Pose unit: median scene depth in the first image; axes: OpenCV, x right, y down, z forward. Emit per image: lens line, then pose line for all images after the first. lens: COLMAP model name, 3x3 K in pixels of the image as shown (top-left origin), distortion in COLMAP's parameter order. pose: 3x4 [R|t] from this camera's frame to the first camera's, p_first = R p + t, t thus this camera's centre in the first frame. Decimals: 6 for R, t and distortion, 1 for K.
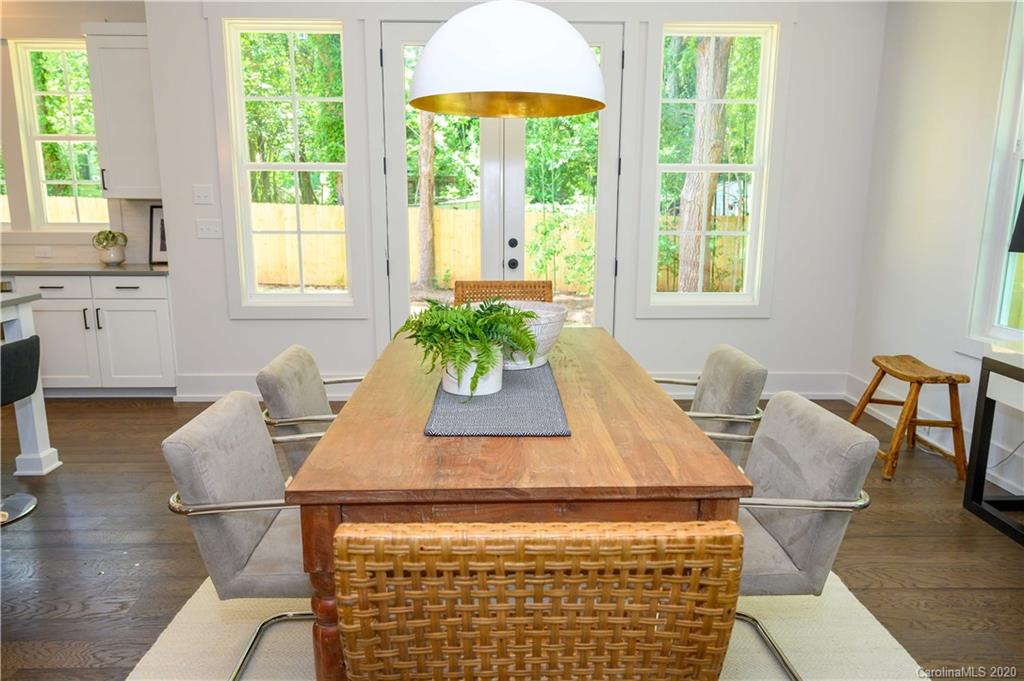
lens RADIAL K [[691.3, 0, 512.0], [0, 691.3, 340.5], [0, 0, 1]] dist [0.000591, 0.001207]
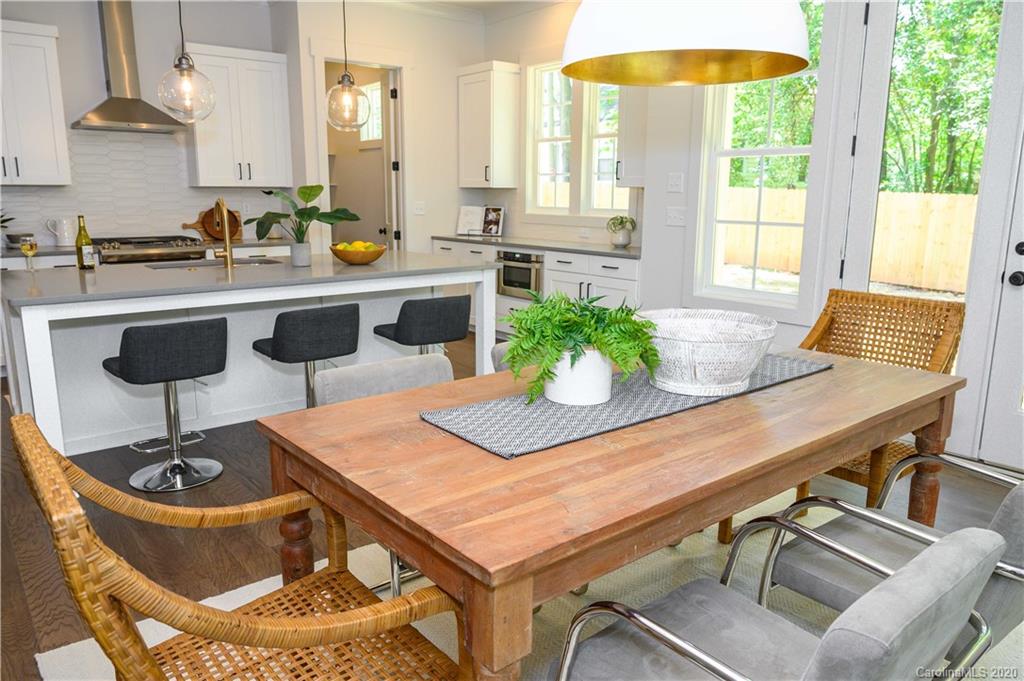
lens RADIAL K [[725.4, 0, 512.0], [0, 725.4, 340.5], [0, 0, 1]] dist [0.000969, 0.001035]
pose [[0.606141, 0.159294, -0.779242, 0.259253], [-0.156034, 0.984516, 0.079884, -0.027070], [0.779901, 0.073168, 0.621611, 0.146775]]
